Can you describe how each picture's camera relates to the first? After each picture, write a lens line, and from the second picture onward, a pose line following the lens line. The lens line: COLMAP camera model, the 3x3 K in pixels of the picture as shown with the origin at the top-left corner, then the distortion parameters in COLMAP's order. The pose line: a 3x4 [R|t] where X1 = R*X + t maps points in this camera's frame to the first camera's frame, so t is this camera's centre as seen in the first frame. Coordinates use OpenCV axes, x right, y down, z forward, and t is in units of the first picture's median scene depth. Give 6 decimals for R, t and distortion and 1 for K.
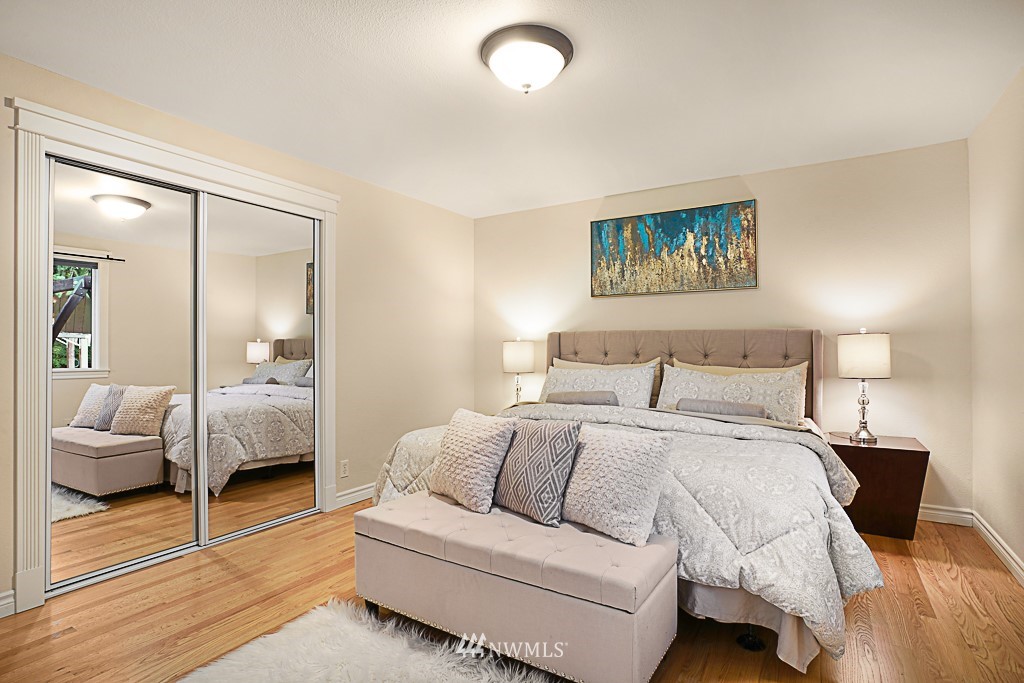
lens RADIAL K [[509.3, 0, 512.0], [0, 509.3, 341.5], [0, 0, 1]] dist [-0.035944, 0.000312]
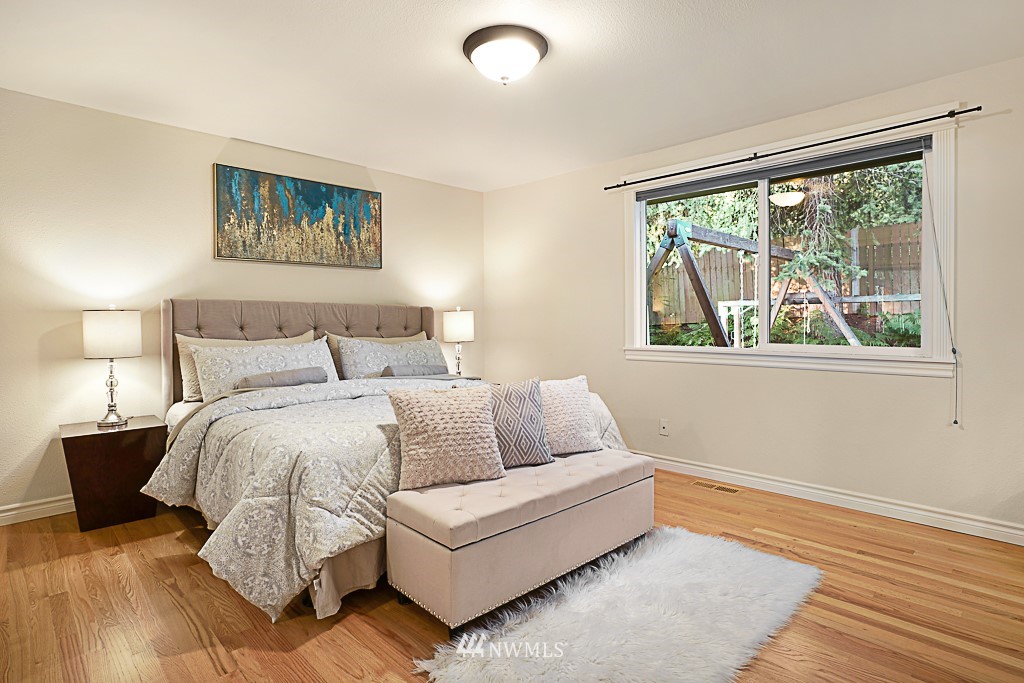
lens RADIAL K [[531.3, 0, 513.1], [0, 531.3, 317.6], [0, 0, 1]] dist [-0.041542, 0.000187]
pose [[0.244243, 0.009355, 0.969669, -0.568437], [-0.006098, 0.999949, -0.008111, 0.011946], [-0.969695, -0.003932, 0.244287, 0.370055]]
